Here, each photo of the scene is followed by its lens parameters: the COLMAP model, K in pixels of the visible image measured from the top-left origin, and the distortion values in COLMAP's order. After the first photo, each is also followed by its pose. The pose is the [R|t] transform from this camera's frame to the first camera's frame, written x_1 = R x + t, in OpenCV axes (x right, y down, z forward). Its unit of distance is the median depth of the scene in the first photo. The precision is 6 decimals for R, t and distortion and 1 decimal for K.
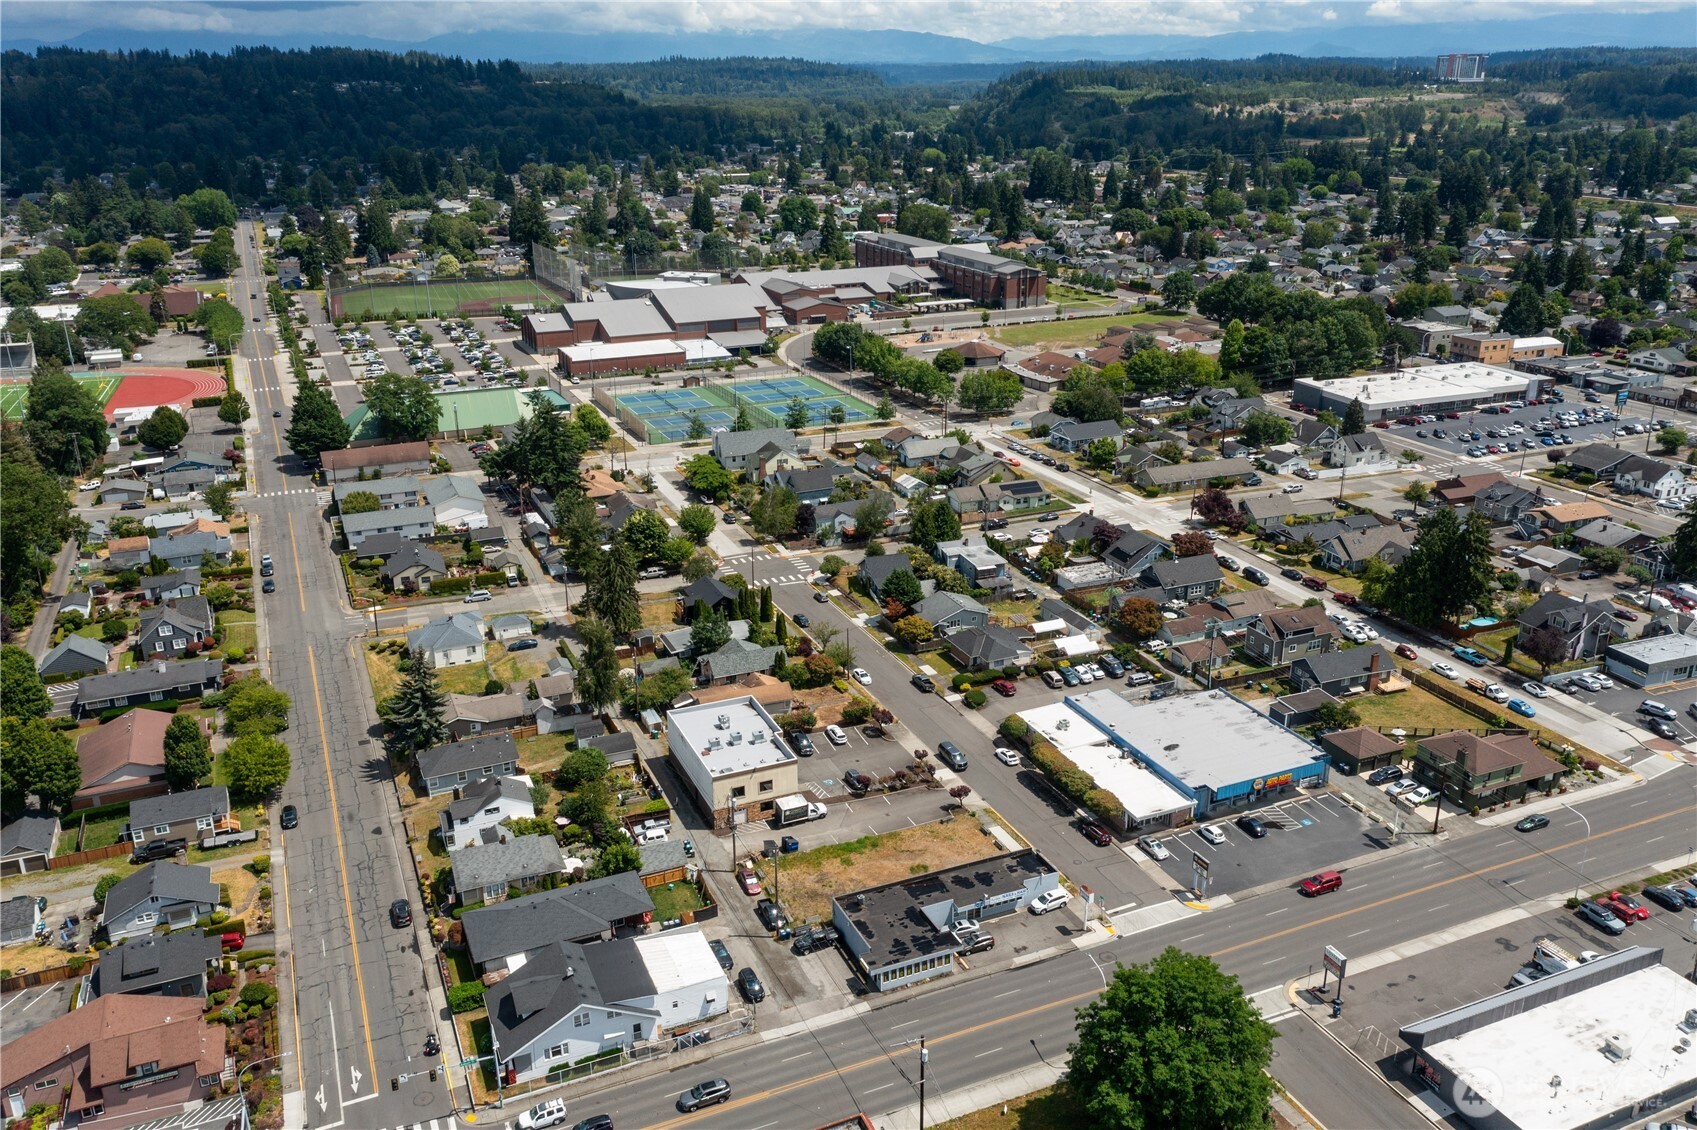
lens RADIAL K [[1341.7, 0, 848.5], [0, 1341.7, 565.0], [0, 0, 1]] dist [0.009668, 0.006460]
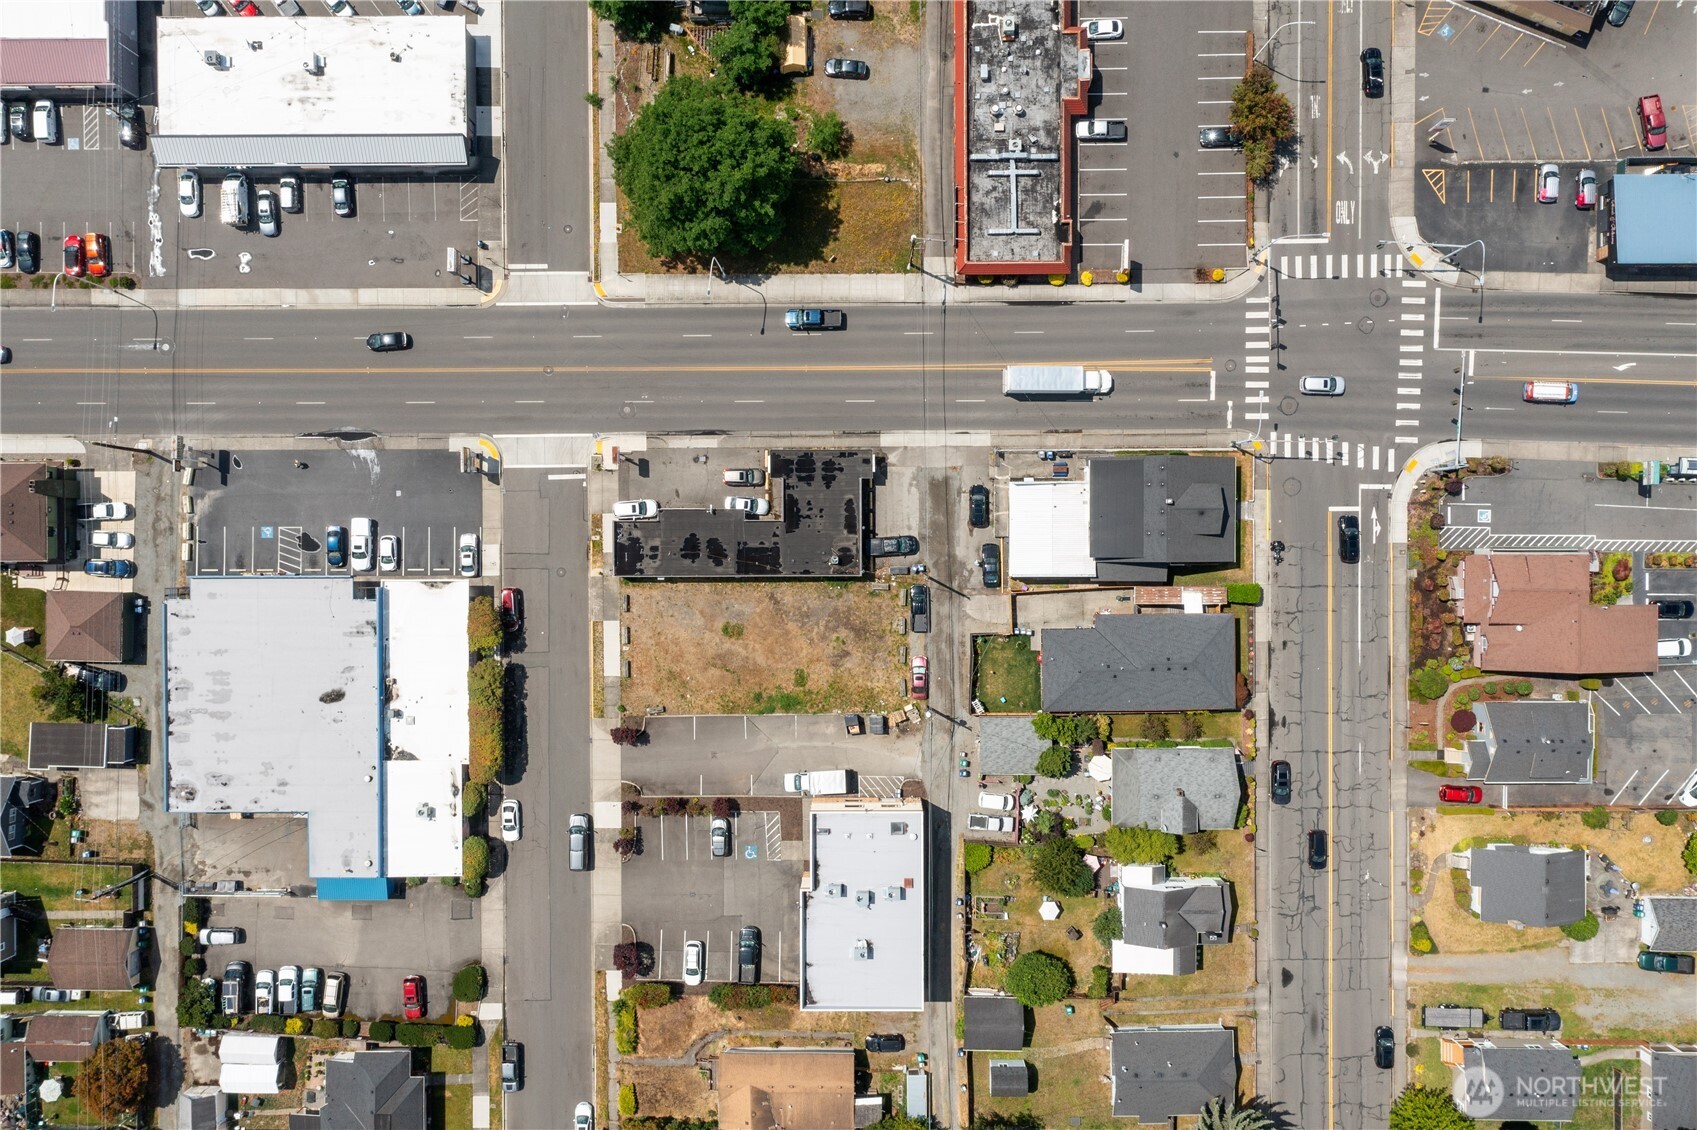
lens RADIAL K [[1341.7, 0, 848.5], [0, 1341.7, 565.0], [0, 0, 1]] dist [0.009668, 0.006460]
pose [[-0.917634, -0.396958, 0.019304, -0.014743], [0.158286, -0.320488, 0.933934, -0.482532], [-0.364546, 0.860065, 0.356924, 0.519717]]
